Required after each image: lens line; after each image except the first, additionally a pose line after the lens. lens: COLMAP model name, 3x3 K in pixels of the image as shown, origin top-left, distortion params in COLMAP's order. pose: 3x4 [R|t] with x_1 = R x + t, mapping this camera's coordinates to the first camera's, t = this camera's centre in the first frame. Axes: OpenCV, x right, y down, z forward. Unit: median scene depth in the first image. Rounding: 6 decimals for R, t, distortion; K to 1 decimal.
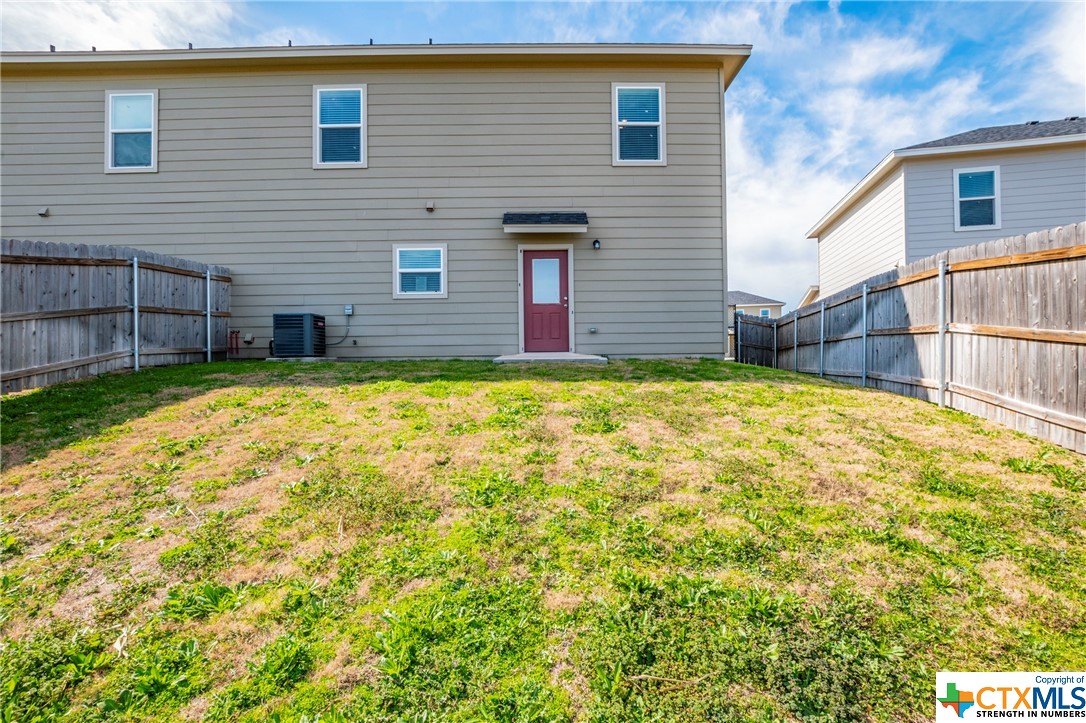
lens RADIAL K [[493.2, 0, 548.2], [0, 493.2, 358.7], [0, 0, 1]] dist [-0.012262, -0.001262]
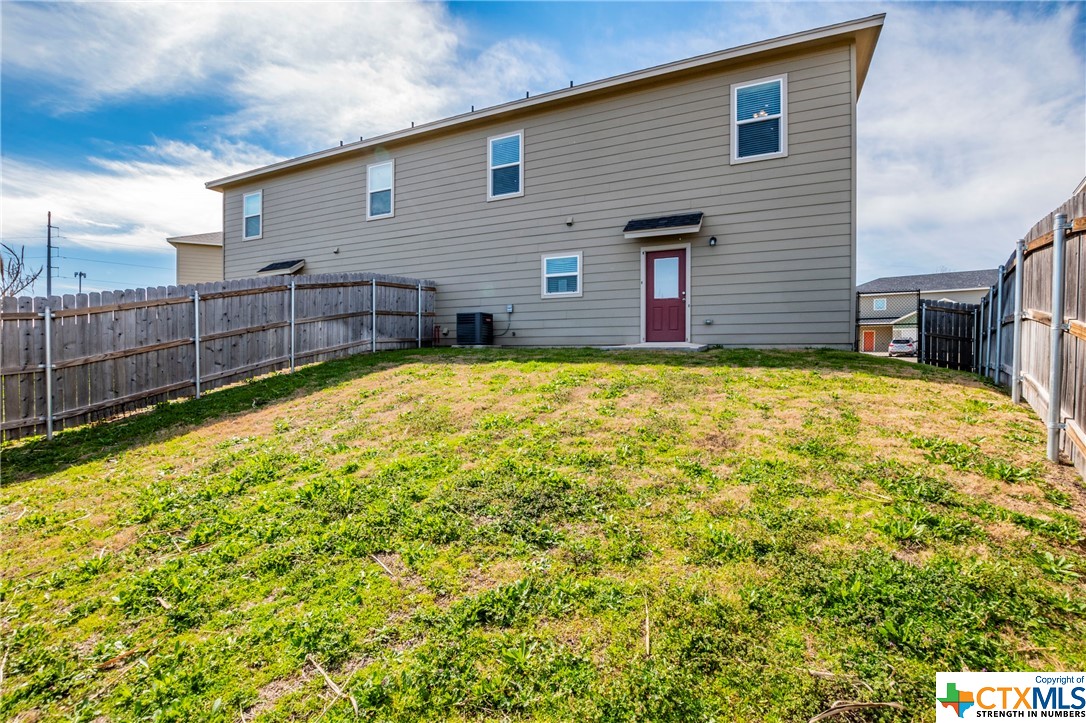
lens RADIAL K [[493.2, 0, 539.2], [0, 493.2, 359.2], [0, 0, 1]] dist [-0.012262, -0.001262]
pose [[0.898587, 0.018028, -0.438426, 0.231807], [-0.010673, 0.999758, 0.019234, 0.007238], [0.438666, -0.012604, 0.898562, -0.126961]]
